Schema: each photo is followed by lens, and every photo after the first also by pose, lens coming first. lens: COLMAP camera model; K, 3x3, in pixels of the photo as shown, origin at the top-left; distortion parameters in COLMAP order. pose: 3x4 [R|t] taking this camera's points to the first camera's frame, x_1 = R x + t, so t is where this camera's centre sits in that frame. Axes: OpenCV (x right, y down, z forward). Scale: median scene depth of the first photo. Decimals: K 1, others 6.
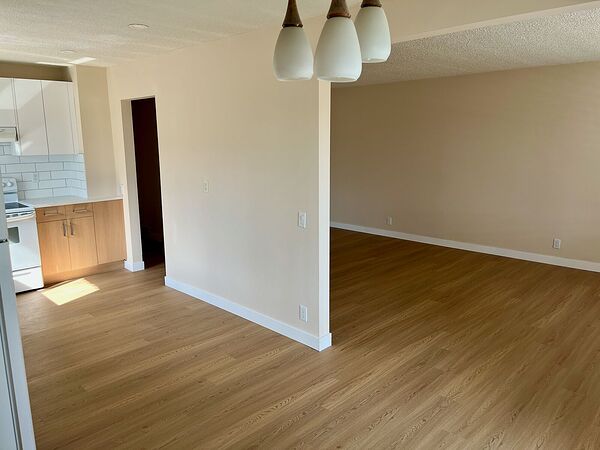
lens RADIAL K [[447.6, 0, 299.3], [0, 447.6, 224.8], [0, 0, 1]] dist [0.009700, -0.011168]
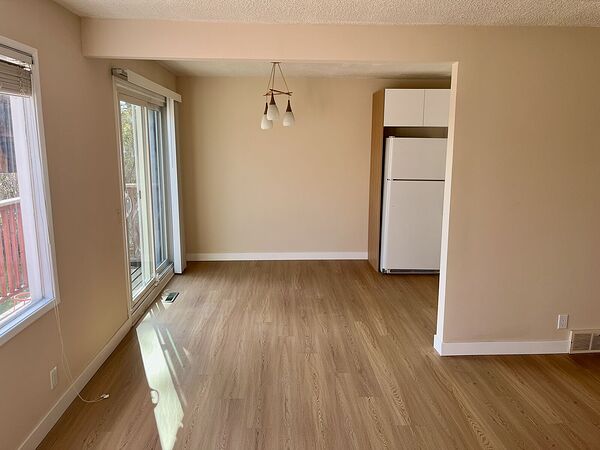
lens RADIAL K [[447.6, 0, 299.4], [0, 447.6, 224.0], [0, 0, 1]] dist [0.009700, -0.011168]
pose [[-0.674324, 0.141218, -0.724806, 1.088987], [-0.140510, 0.939073, 0.313687, -0.305057], [0.724944, 0.313369, -0.613397, 1.472888]]
